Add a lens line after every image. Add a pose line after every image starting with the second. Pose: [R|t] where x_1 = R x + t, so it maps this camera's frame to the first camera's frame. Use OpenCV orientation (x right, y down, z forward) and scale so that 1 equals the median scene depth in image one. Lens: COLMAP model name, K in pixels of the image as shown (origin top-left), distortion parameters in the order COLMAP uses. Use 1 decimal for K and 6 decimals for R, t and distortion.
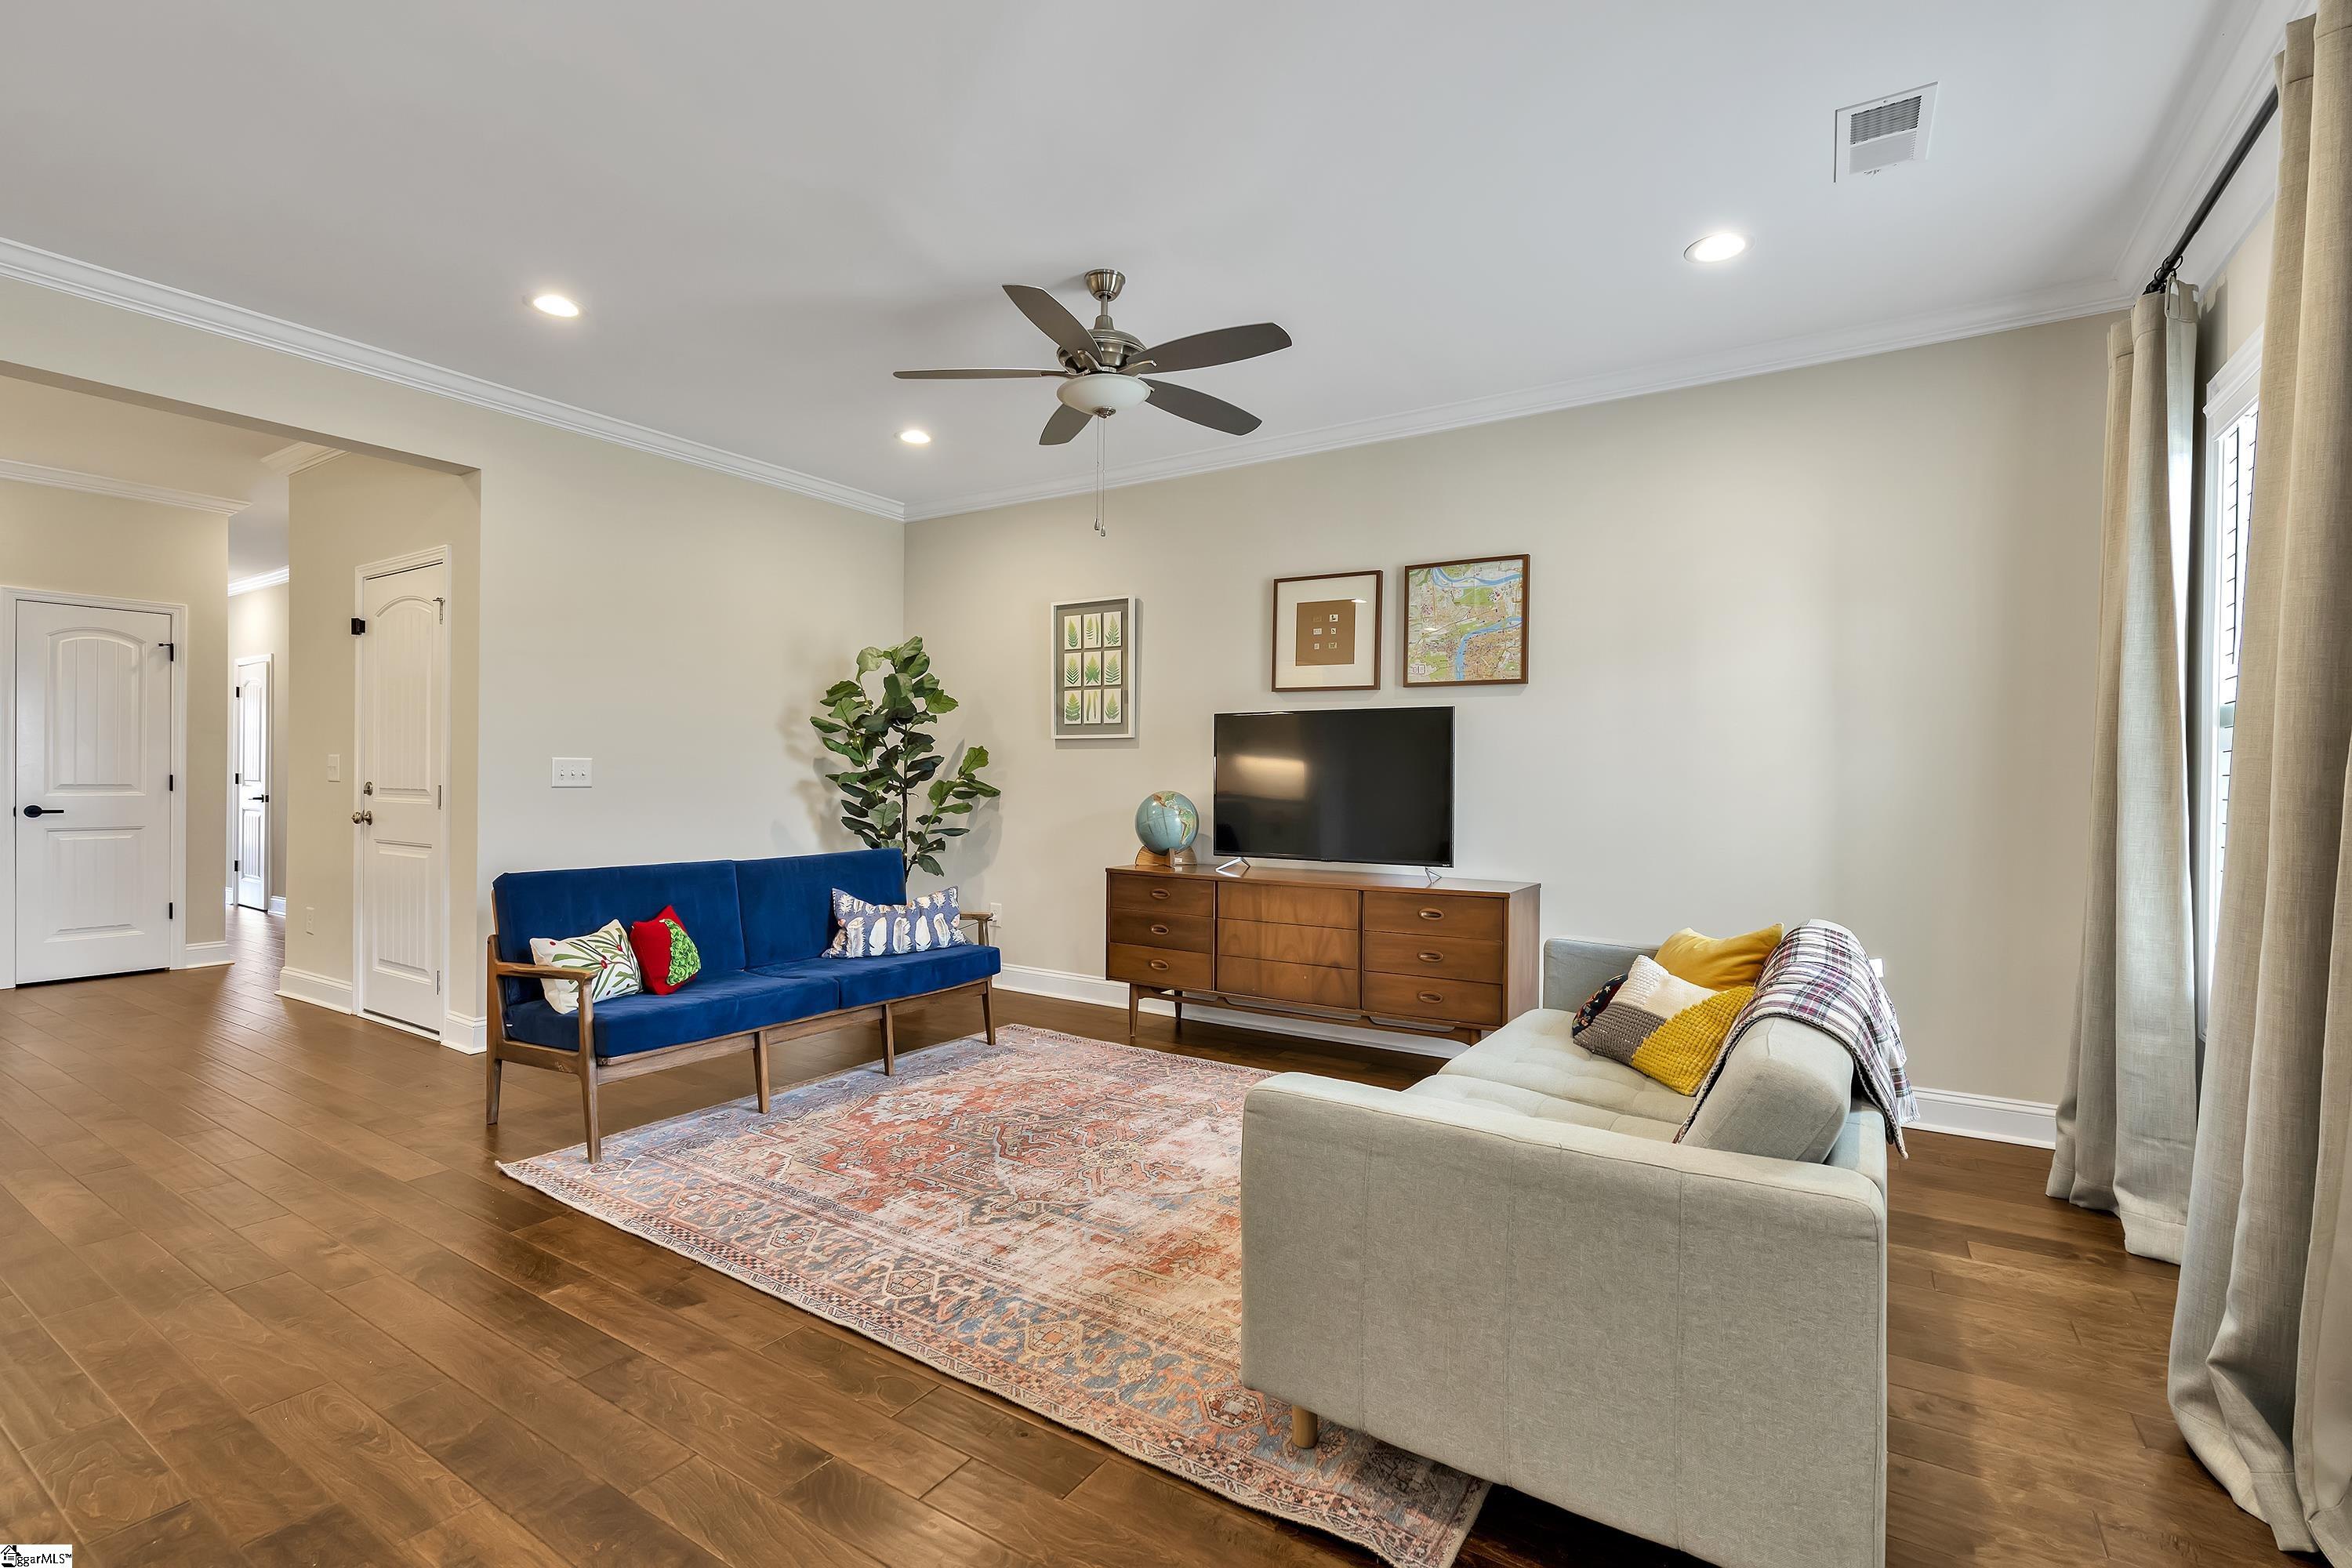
lens RADIAL K [[1056.7, 0, 1194.8], [0, 1056.7, 790.3], [0, 0, 1]] dist [-0.007130, 0.002473]
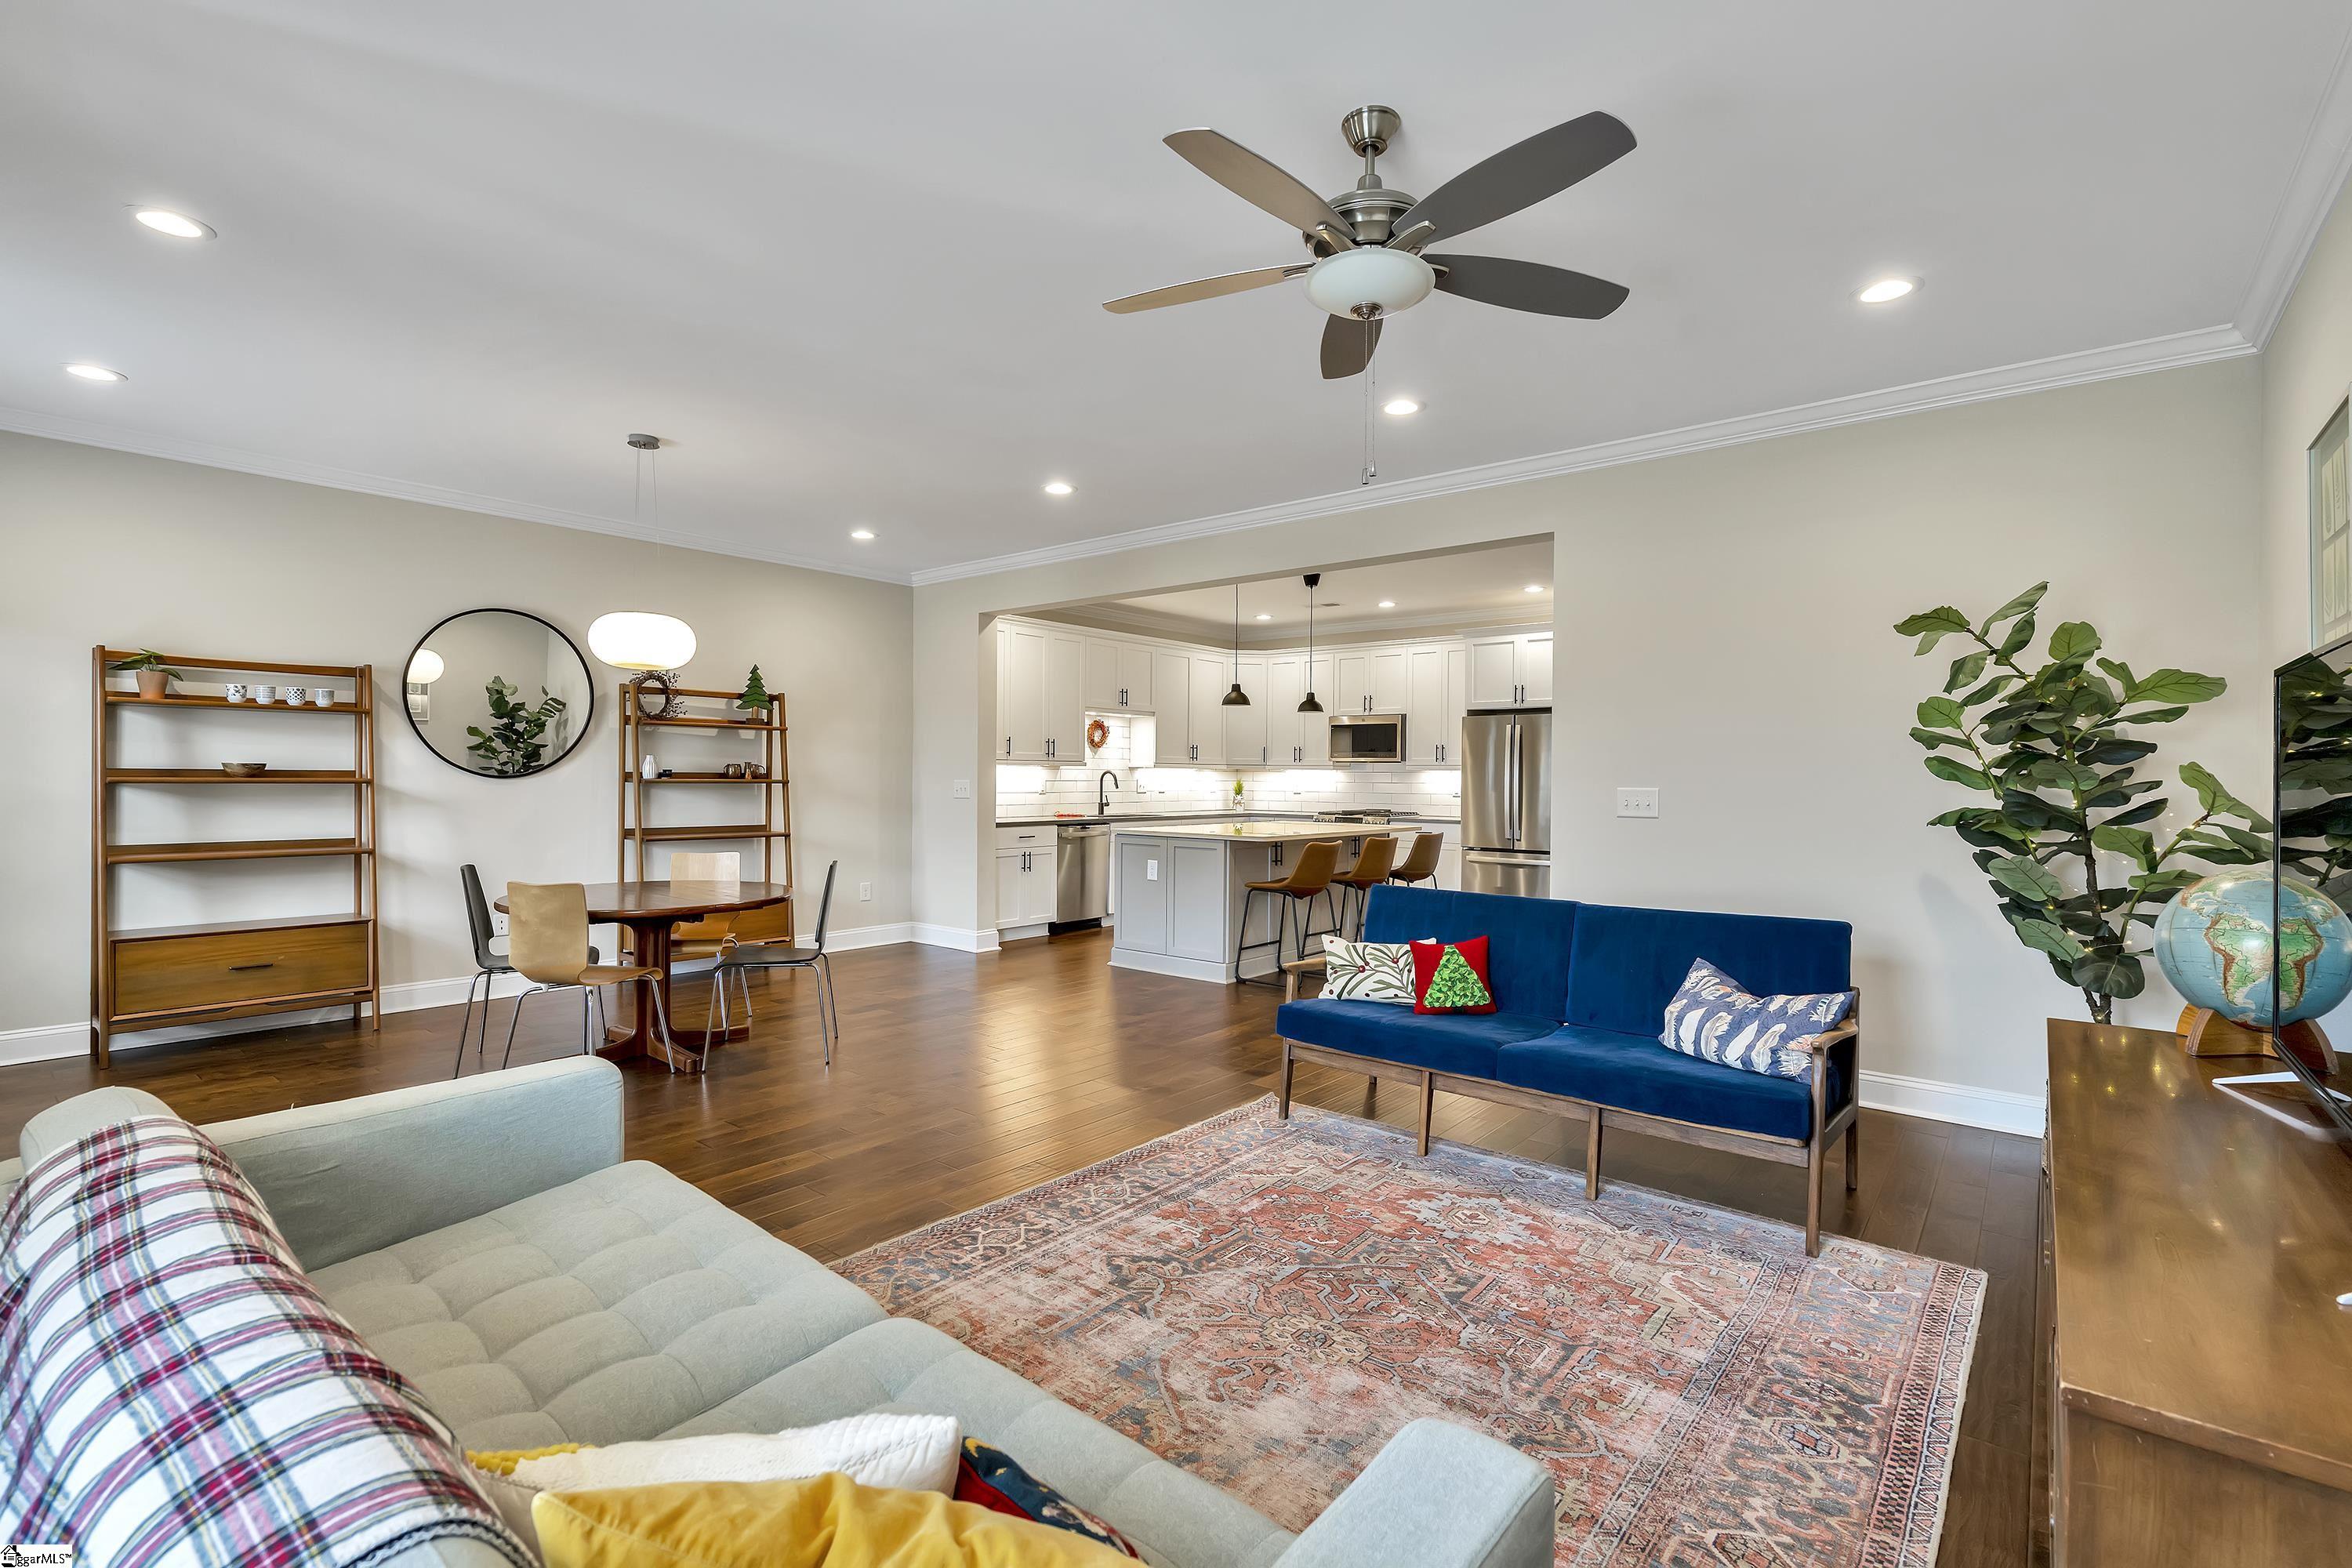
lens RADIAL K [[1056.7, 0, 1153.8], [0, 1056.7, 773.0], [0, 0, 1]] dist [-0.007130, 0.002473]
pose [[-0.144476, -0.014489, -0.989402, 0.505217], [-0.020753, 0.999717, -0.011610, -0.025471], [0.989291, 0.018856, -0.144736, 0.756970]]
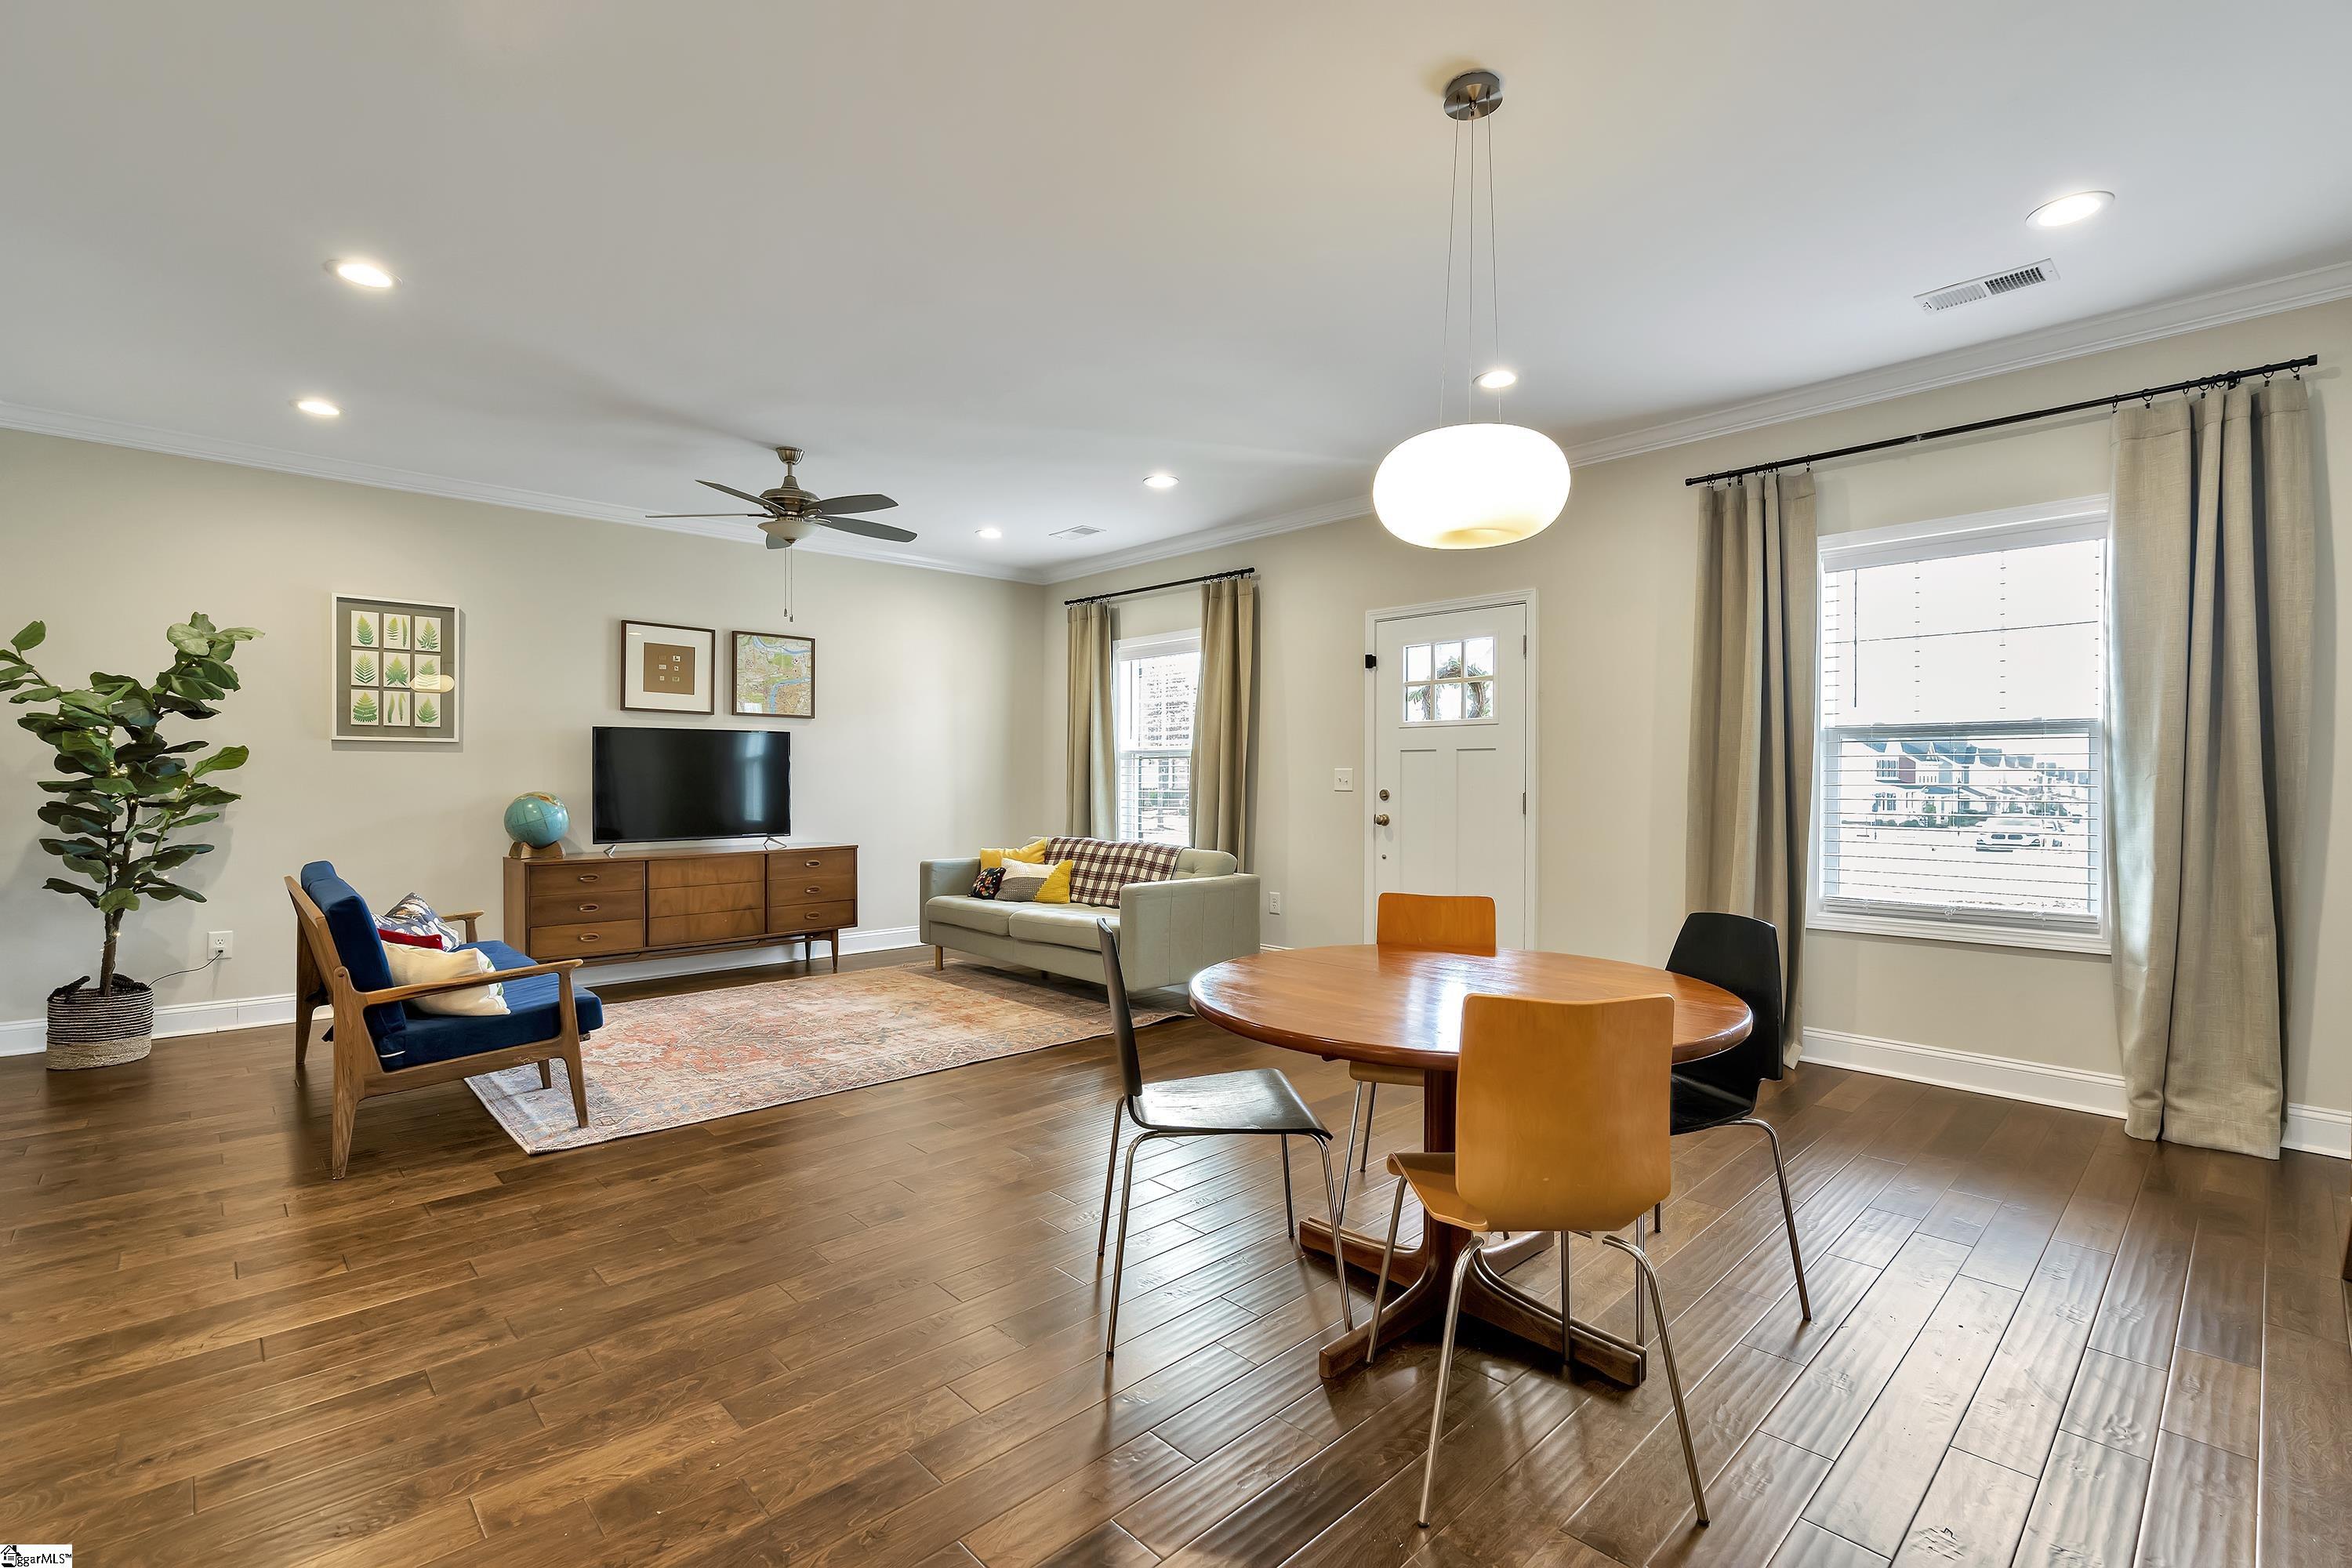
lens RADIAL K [[1056.7, 0, 1179.6], [0, 1056.7, 783.8], [0, 0, 1]] dist [-0.007130, 0.002473]
pose [[0.236677, -0.016713, 0.971445, -1.121266], [0.012817, 0.999819, 0.014079, -0.017508], [-0.971504, 0.009119, 0.236849, 0.077781]]
